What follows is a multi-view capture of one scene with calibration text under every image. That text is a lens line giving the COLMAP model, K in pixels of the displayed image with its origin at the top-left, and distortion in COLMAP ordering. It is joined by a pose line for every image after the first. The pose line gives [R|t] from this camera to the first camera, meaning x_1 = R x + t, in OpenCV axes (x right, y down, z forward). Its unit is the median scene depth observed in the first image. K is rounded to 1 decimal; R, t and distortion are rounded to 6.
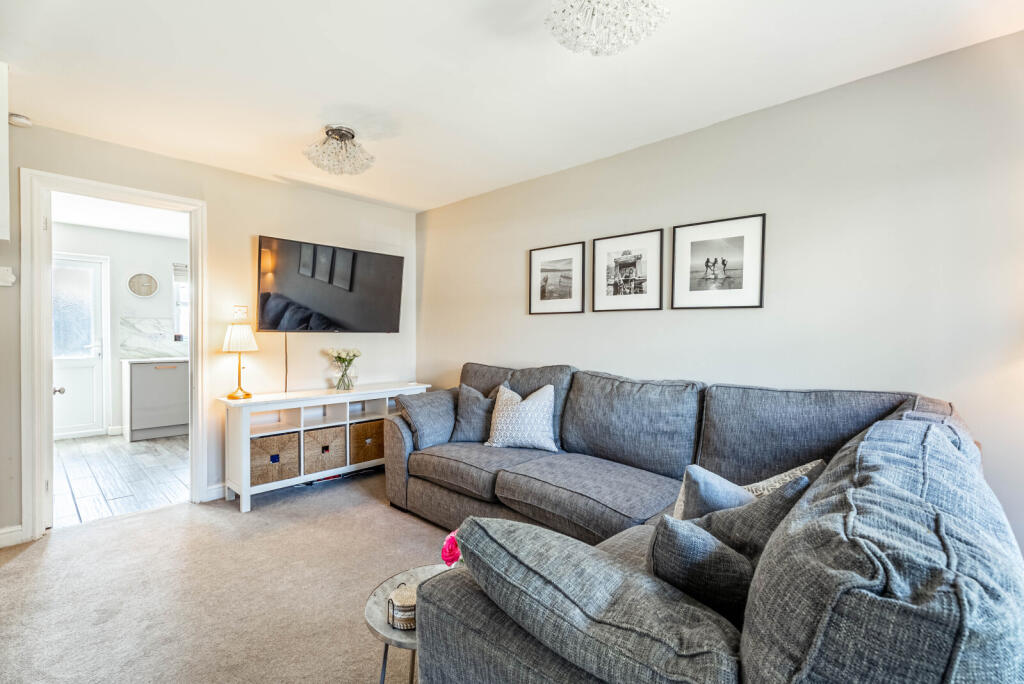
lens RADIAL K [[462.6, 0, 512.9], [0, 462.6, 340.7], [0, 0, 1]] dist [0.003567, 0.001625]
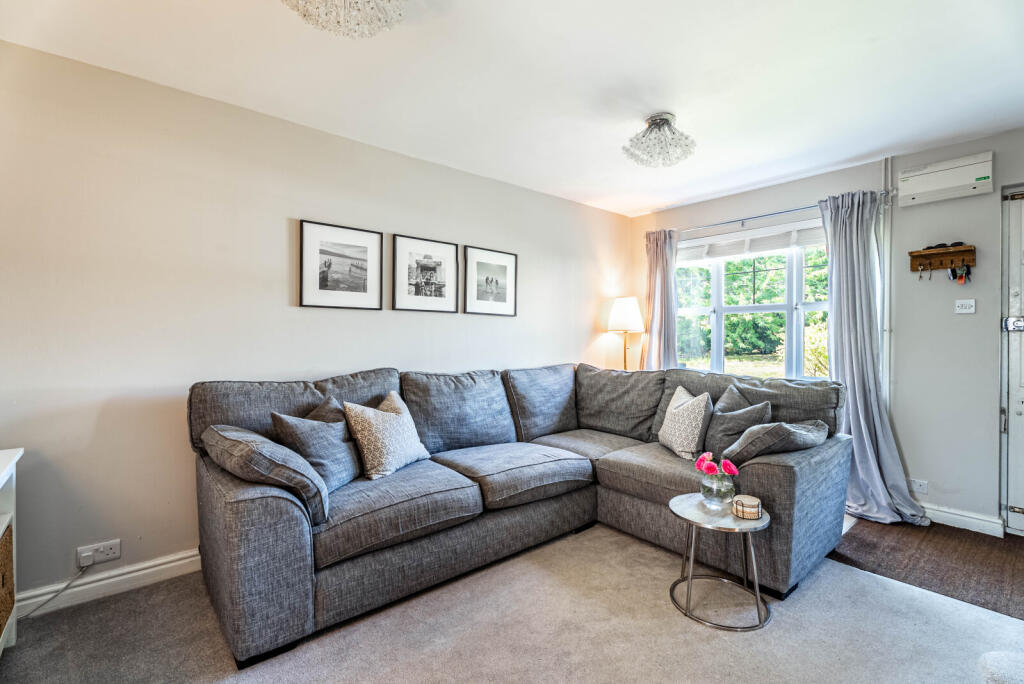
lens RADIAL K [[462.6, 0, 520.6], [0, 462.6, 338.7], [0, 0, 1]] dist [0.003567, 0.001625]
pose [[0.104507, -0.010741, 0.994466, -0.787981], [0.011642, 0.999886, 0.009576, -0.010077], [-0.994456, 0.010577, 0.104621, 0.677309]]
